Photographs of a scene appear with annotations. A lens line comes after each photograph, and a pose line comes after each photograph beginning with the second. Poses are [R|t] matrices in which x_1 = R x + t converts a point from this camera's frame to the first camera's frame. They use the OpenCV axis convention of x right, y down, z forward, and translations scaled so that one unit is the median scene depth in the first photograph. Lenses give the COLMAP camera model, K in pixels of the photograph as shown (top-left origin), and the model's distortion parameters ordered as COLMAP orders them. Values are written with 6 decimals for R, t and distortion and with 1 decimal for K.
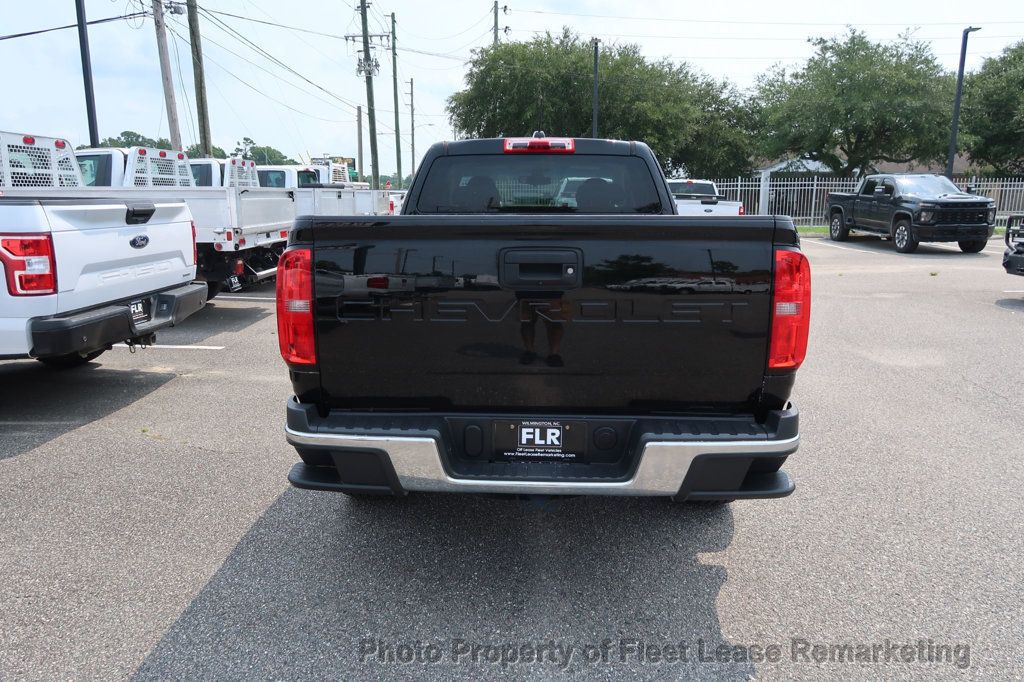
lens RADIAL K [[706.8, 0, 514.7], [0, 706.8, 339.8], [0, 0, 1]] dist [-0.024376, 0.007817]
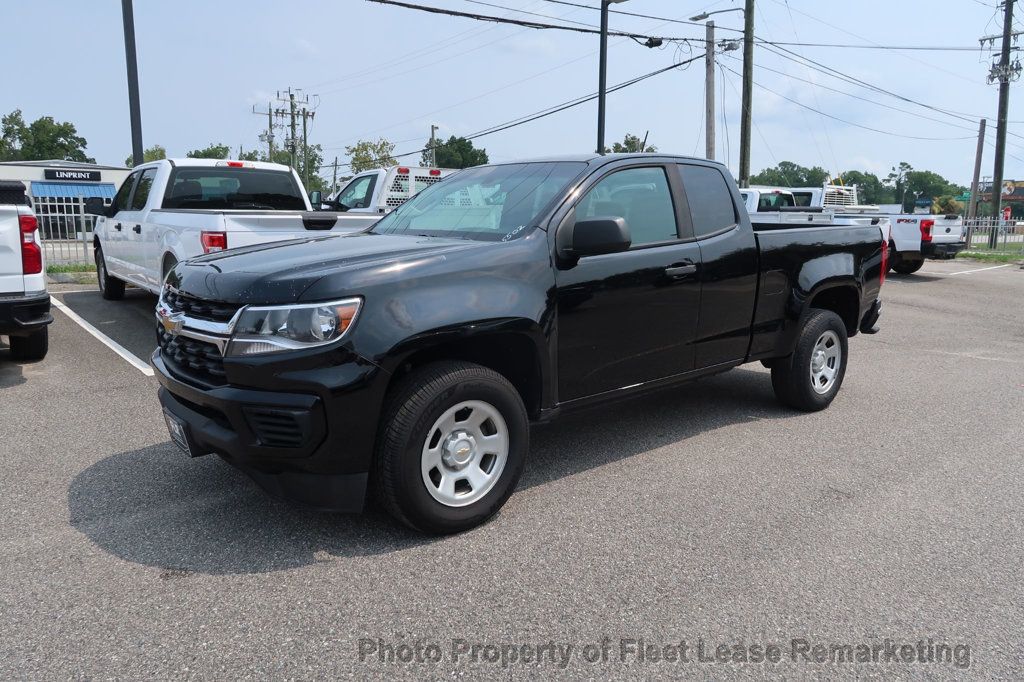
lens RADIAL K [[706.8, 0, 510.1], [0, 706.8, 344.6], [0, 0, 1]] dist [-0.024376, 0.007817]
pose [[0.651534, 0.137913, -0.745978, 0.311905], [-0.160597, 0.986124, 0.042045, -0.025309], [0.741426, 0.092408, 0.664642, 0.154285]]
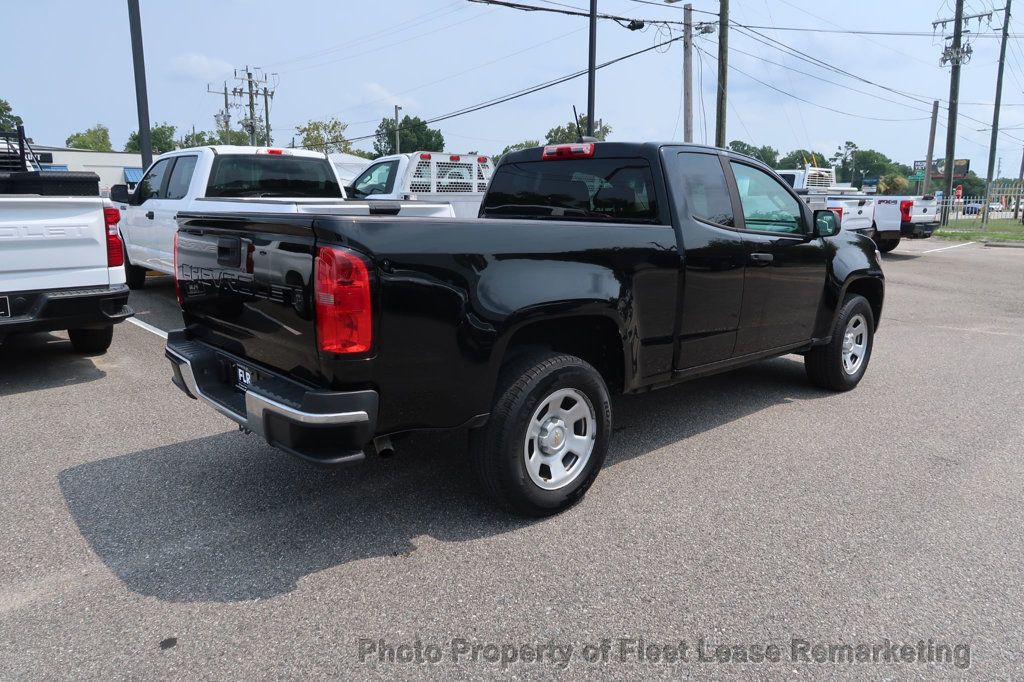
lens RADIAL K [[706.8, 0, 508.9], [0, 706.8, 343.4], [0, 0, 1]] dist [-0.024376, 0.007817]
pose [[0.698491, 0.144609, -0.700855, 0.265284], [-0.146371, 0.987535, 0.057884, -0.015697], [0.700489, 0.062153, 0.710951, 0.078848]]
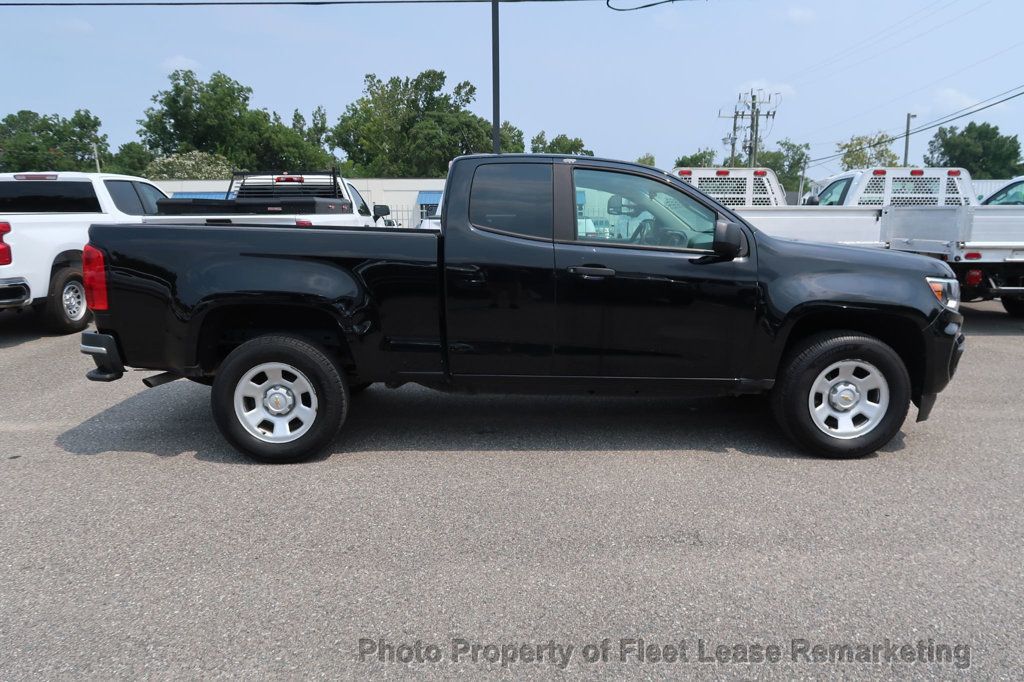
lens RADIAL K [[706.8, 0, 510.7], [0, 706.8, 347.6], [0, 0, 1]] dist [-0.024376, 0.007817]
pose [[0.053149, 0.177790, -0.982632, 0.431305], [-0.197405, 0.966475, 0.164189, -0.071493], [0.978880, 0.185250, 0.086464, 0.372406]]
